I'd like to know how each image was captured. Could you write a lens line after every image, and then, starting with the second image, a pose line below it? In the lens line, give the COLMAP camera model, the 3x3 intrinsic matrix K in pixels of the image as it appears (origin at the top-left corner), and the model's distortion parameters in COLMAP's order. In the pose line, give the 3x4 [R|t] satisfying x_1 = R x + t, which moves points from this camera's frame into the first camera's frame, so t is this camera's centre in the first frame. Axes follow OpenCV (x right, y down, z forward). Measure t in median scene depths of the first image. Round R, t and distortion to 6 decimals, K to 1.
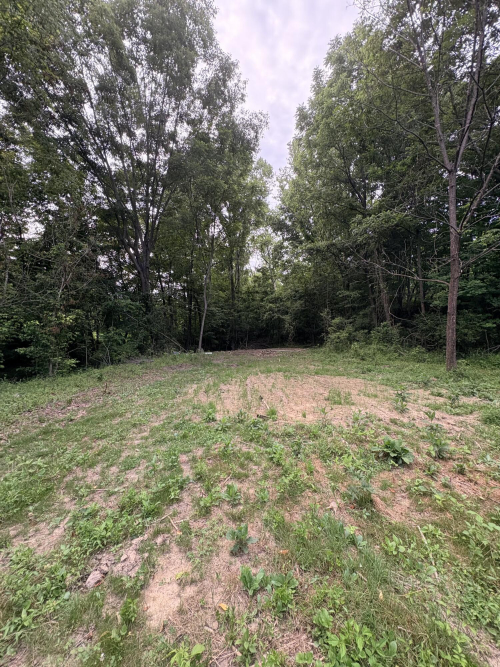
lens RADIAL K [[264.6, 0, 250.9], [0, 264.6, 333.7], [0, 0, 1]] dist [0.000043, -0.000180]
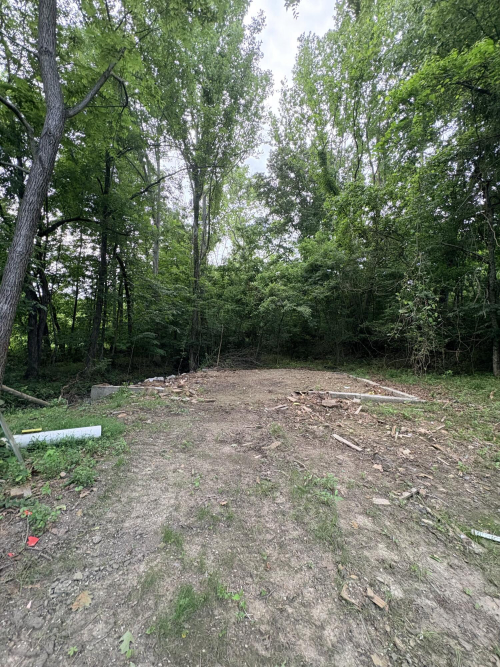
lens RADIAL K [[264.6, 0, 247.9], [0, 264.6, 331.8], [0, 0, 1]] dist [0.000043, -0.000180]
pose [[0.987102, 0.050663, 0.151863, -0.036787], [-0.046850, 0.998493, -0.028579, -0.002368], [-0.153082, 0.021096, 0.987988, 0.410035]]
